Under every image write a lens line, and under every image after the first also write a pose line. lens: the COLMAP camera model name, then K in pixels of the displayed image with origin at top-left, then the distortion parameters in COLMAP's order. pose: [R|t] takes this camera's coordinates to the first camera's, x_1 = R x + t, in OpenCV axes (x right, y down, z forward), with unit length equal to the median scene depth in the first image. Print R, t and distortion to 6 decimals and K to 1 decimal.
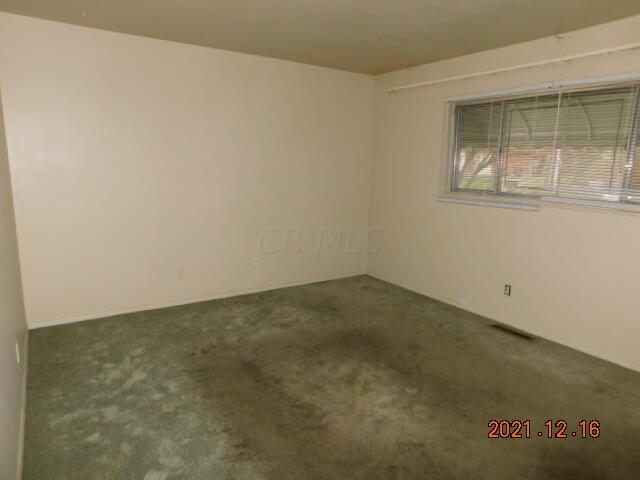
lens RADIAL K [[424.7, 0, 320.0], [0, 424.7, 240.0], [0, 0, 1]] dist [0.001997, 0.003591]
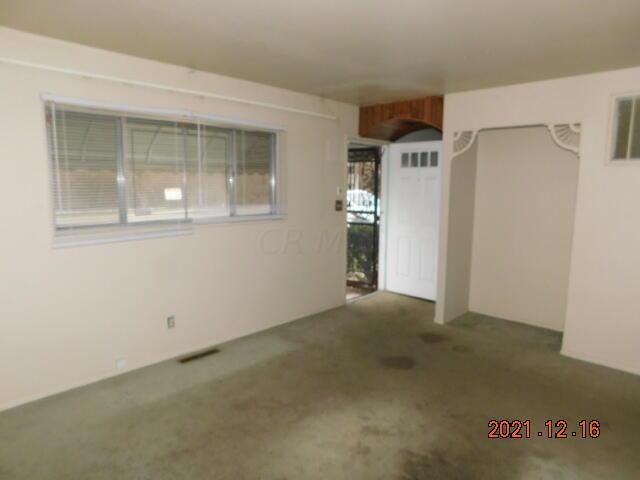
lens RADIAL K [[424.7, 0, 320.0], [0, 424.7, 240.0], [0, 0, 1]] dist [0.001997, 0.003591]
pose [[-0.218795, -0.142082, 0.965371, -0.555961], [0.180256, 0.966429, 0.183092, -0.186028], [-0.958977, 0.214073, -0.185839, 0.896310]]
